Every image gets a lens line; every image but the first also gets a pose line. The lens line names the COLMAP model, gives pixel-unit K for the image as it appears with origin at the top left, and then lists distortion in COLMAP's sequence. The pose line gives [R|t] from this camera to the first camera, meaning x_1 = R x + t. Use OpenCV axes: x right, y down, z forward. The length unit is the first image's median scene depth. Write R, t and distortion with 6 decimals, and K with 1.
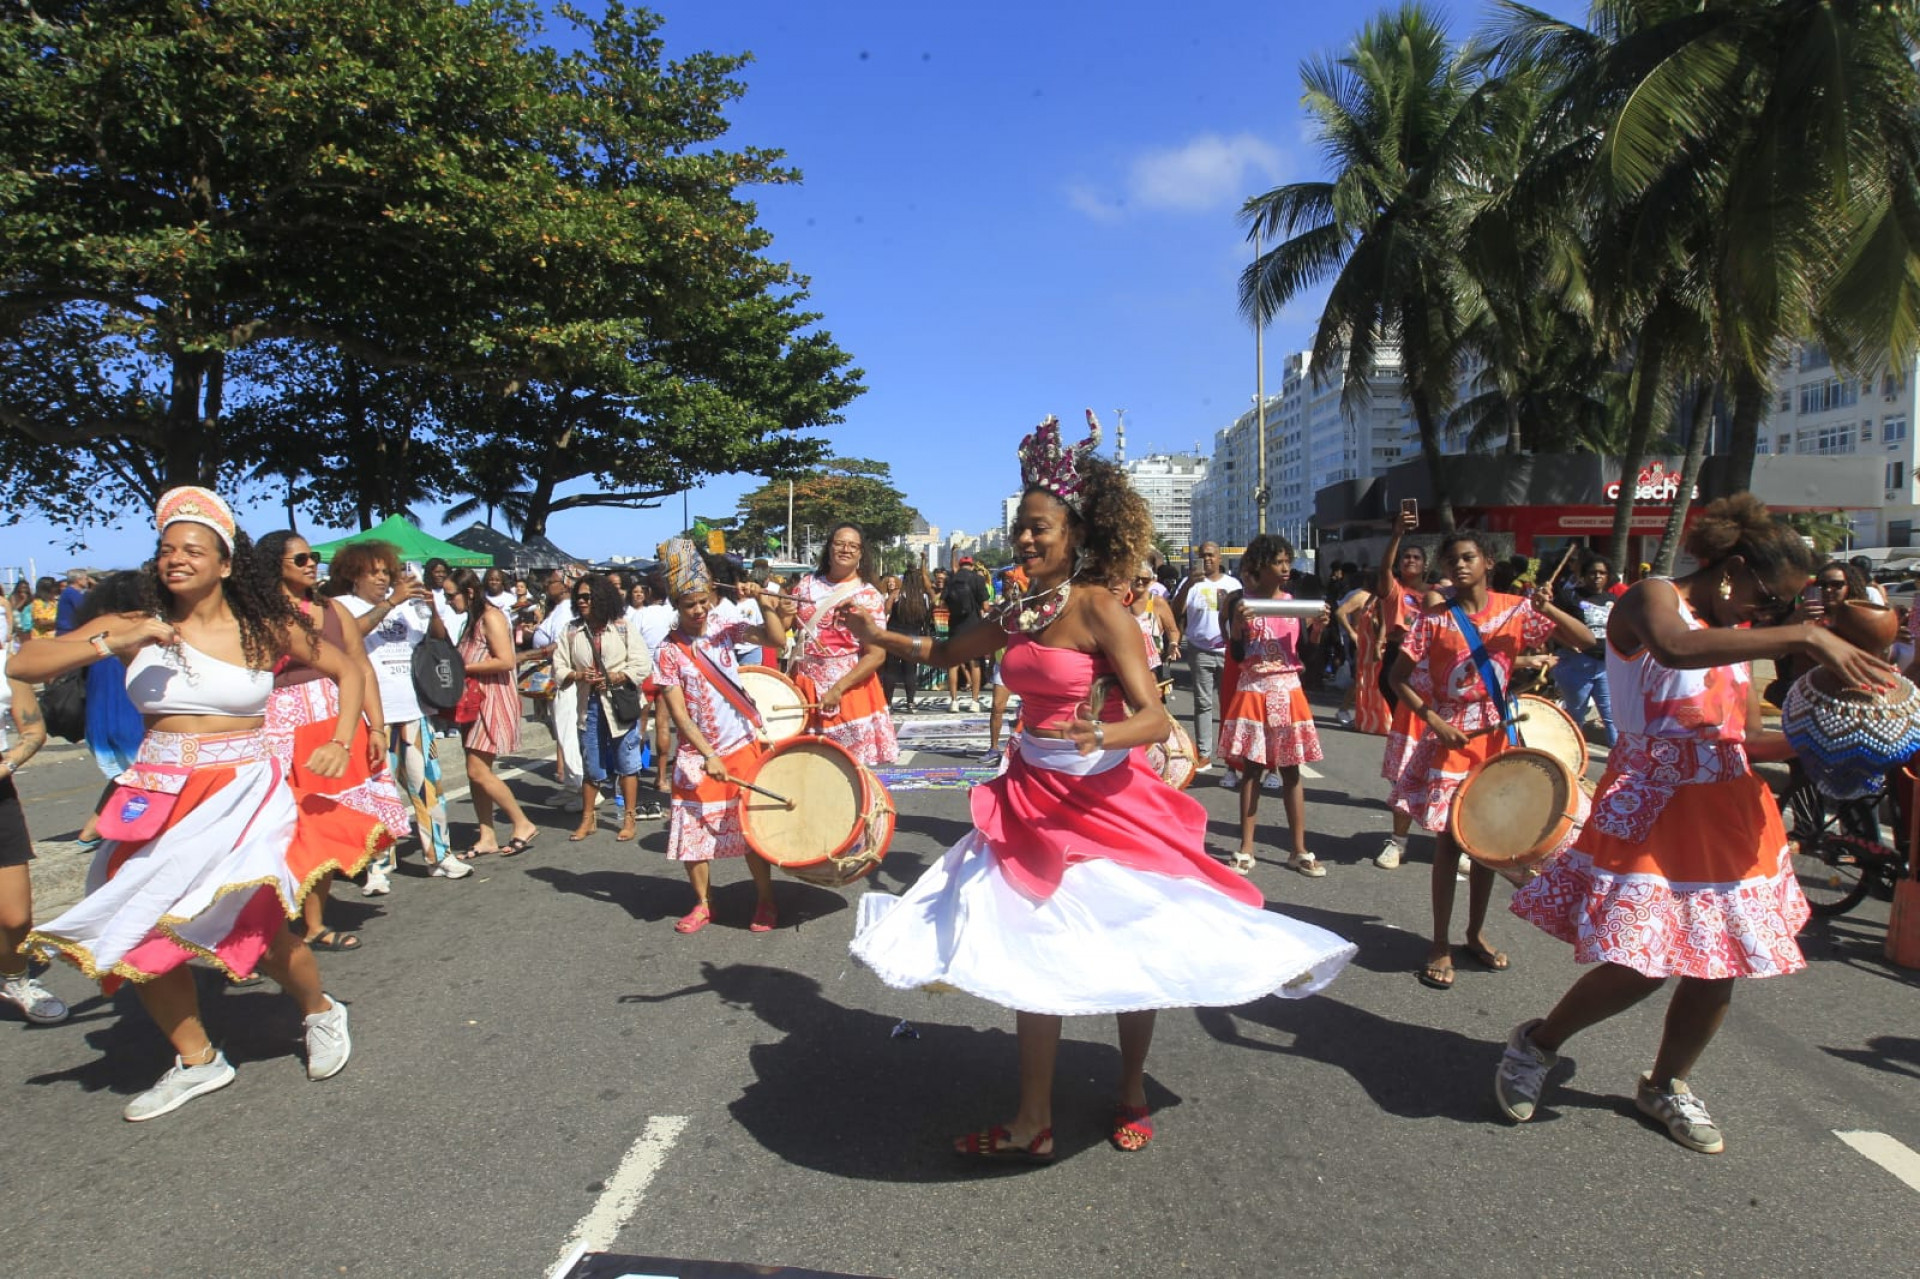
lens RADIAL K [[1106.8, 0, 976.2], [0, 1106.8, 629.2], [0, 0, 1]] dist [-0.061363, 0.025406]
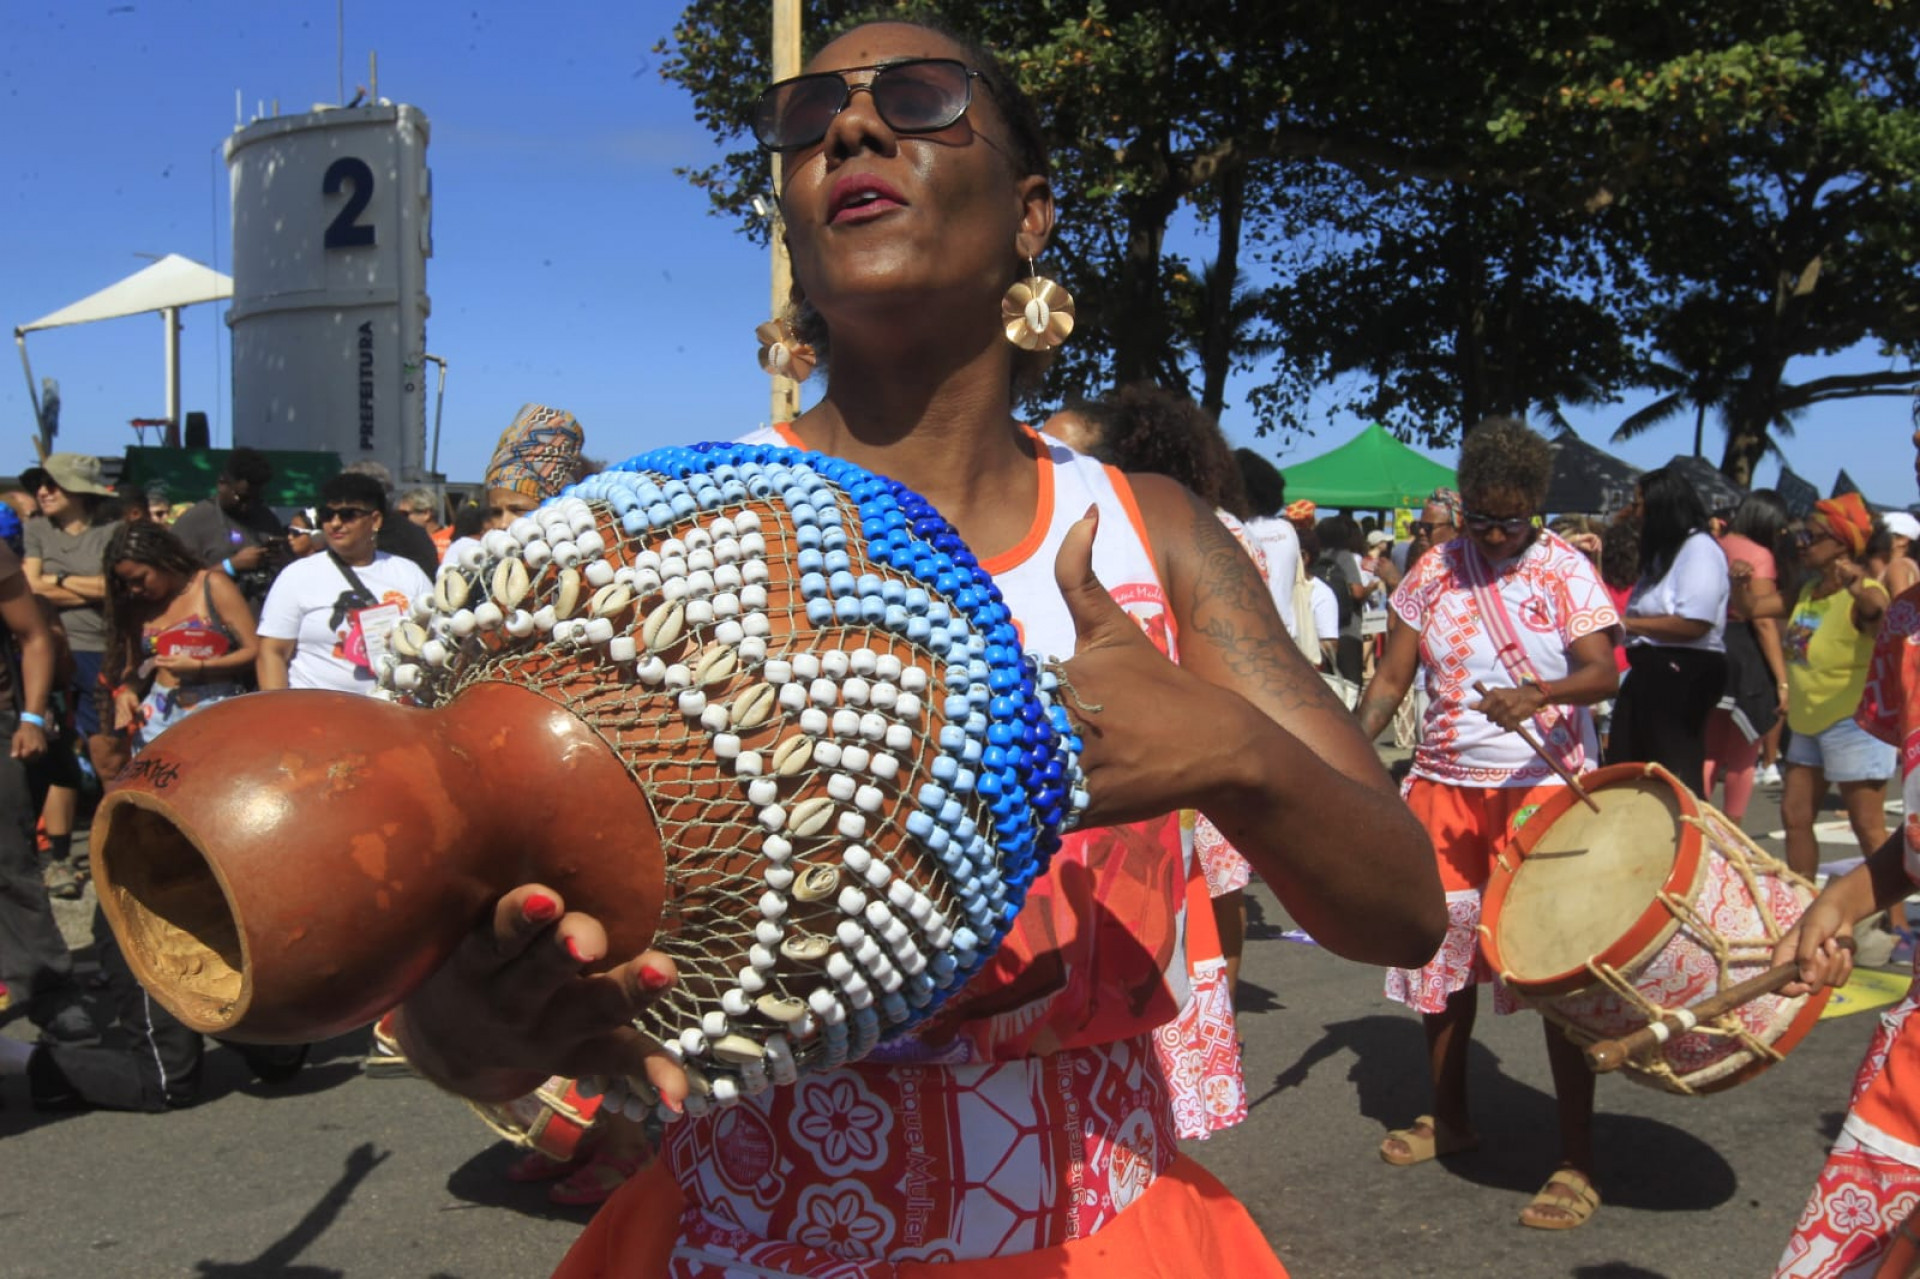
lens RADIAL K [[1950.0, 0, 964.0], [0, 1950.0, 622.1], [0, 0, 1]] dist [0.010204, 0.000000]
pose [[0.670851, 0.037914, -0.740622, 0.126114], [-0.039373, 0.999105, 0.015482, -0.002828], [0.740546, 0.018775, 0.671743, 0.088862]]
